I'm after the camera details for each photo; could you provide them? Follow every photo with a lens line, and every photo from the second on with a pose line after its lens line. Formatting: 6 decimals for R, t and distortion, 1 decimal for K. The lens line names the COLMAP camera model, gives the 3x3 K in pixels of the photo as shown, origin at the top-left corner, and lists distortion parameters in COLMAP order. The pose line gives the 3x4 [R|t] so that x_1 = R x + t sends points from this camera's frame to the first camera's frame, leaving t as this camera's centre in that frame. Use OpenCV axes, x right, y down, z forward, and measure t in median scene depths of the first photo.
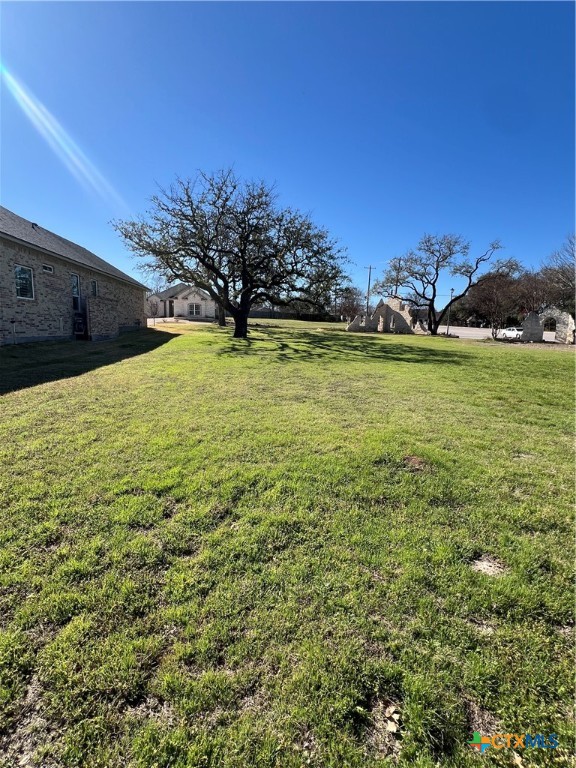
lens RADIAL K [[368.1, 0, 289.2], [0, 368.1, 381.5], [0, 0, 1]] dist [0.018763, -0.000227]
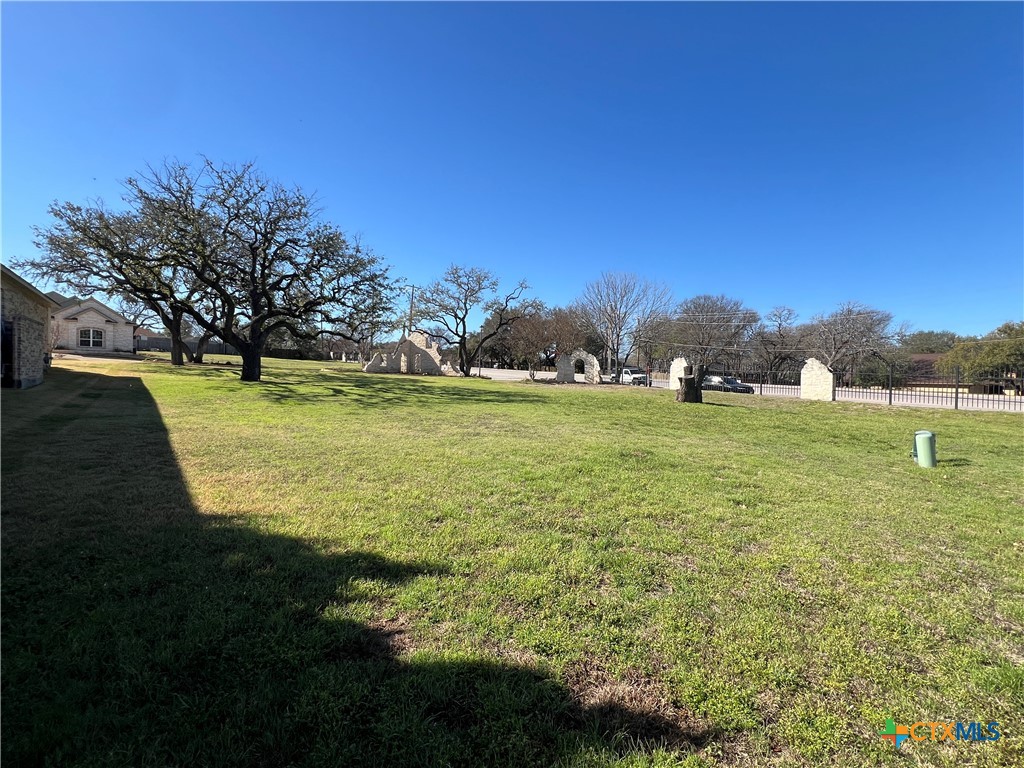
lens RADIAL K [[490.8, 0, 510.4], [0, 490.8, 386.0], [0, 0, 1]] dist [0.018763, -0.000227]
pose [[0.863721, -0.016013, 0.503717, -0.108623], [0.070971, 0.993400, -0.090113, 0.008293], [-0.498949, 0.113582, 0.859156, -0.050051]]
